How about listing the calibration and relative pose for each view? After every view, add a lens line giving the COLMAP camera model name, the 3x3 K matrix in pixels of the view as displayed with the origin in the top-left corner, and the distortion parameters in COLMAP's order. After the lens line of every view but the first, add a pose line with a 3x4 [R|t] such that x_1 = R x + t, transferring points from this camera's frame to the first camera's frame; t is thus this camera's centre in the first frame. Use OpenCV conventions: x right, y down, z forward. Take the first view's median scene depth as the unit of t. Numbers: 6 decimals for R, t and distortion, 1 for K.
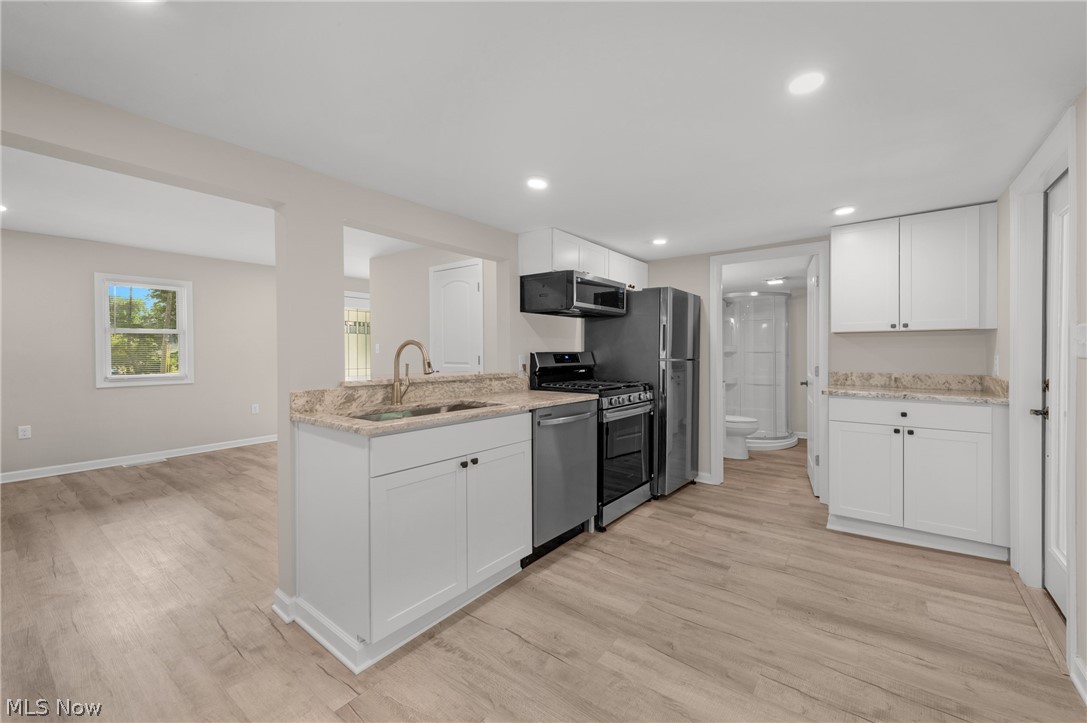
lens RADIAL K [[437.3, 0, 562.7], [0, 437.3, 357.6], [0, 0, 1]] dist [0.016859, -0.003403]
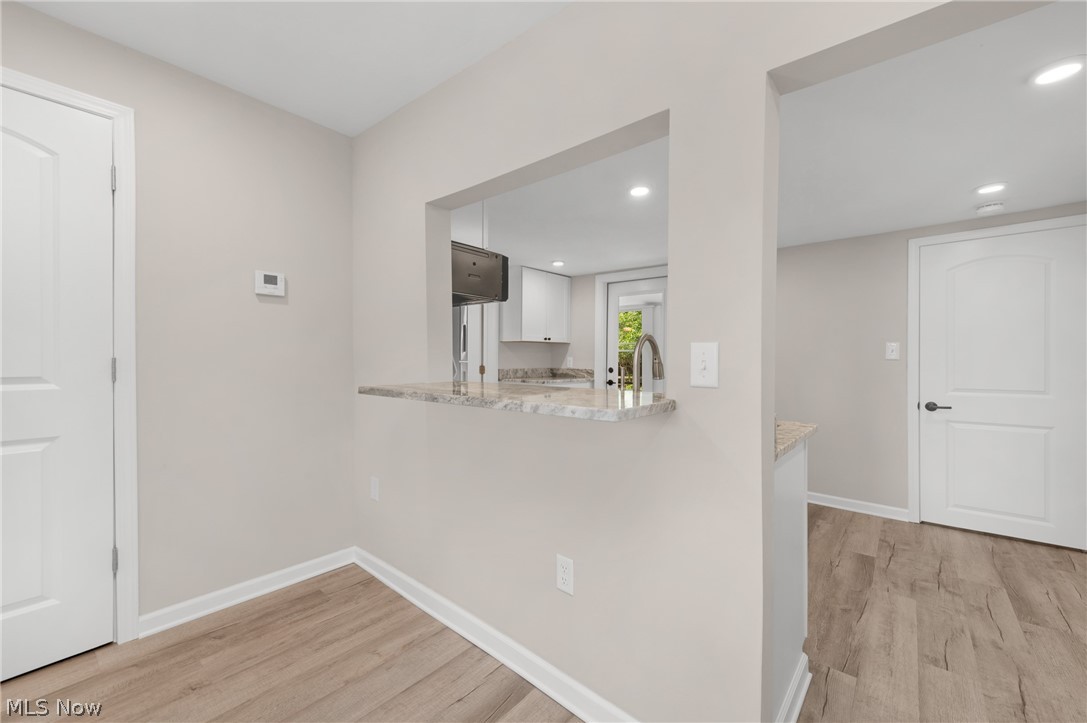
lens RADIAL K [[437.3, 0, 562.4], [0, 437.3, 360.9], [0, 0, 1]] dist [0.016859, -0.003403]
pose [[0.030508, -0.006298, 0.999515, -0.997403], [0.007081, 0.999956, 0.006084, -0.000311], [-0.999509, 0.006892, 0.030551, 1.032862]]
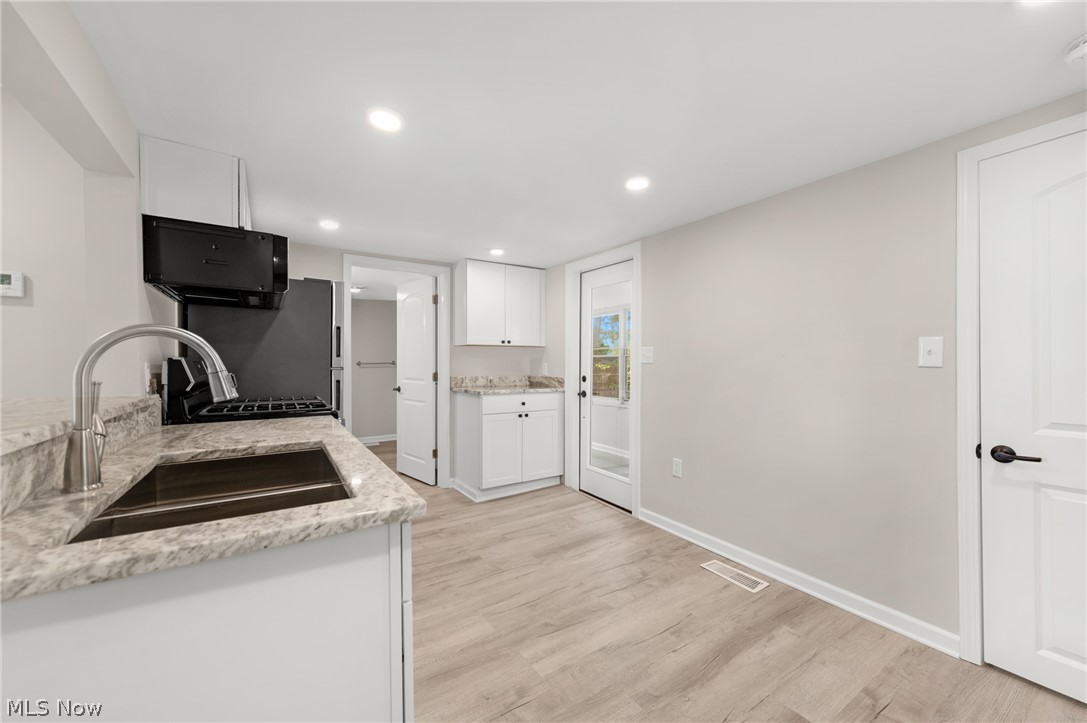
lens RADIAL K [[437.3, 0, 554.6], [0, 437.3, 366.1], [0, 0, 1]] dist [0.016859, -0.003403]
pose [[0.327731, -0.005887, 0.944753, -0.583316], [0.008162, 0.999961, 0.003400, 0.001308], [-0.944736, 0.006597, 0.327766, 0.458262]]
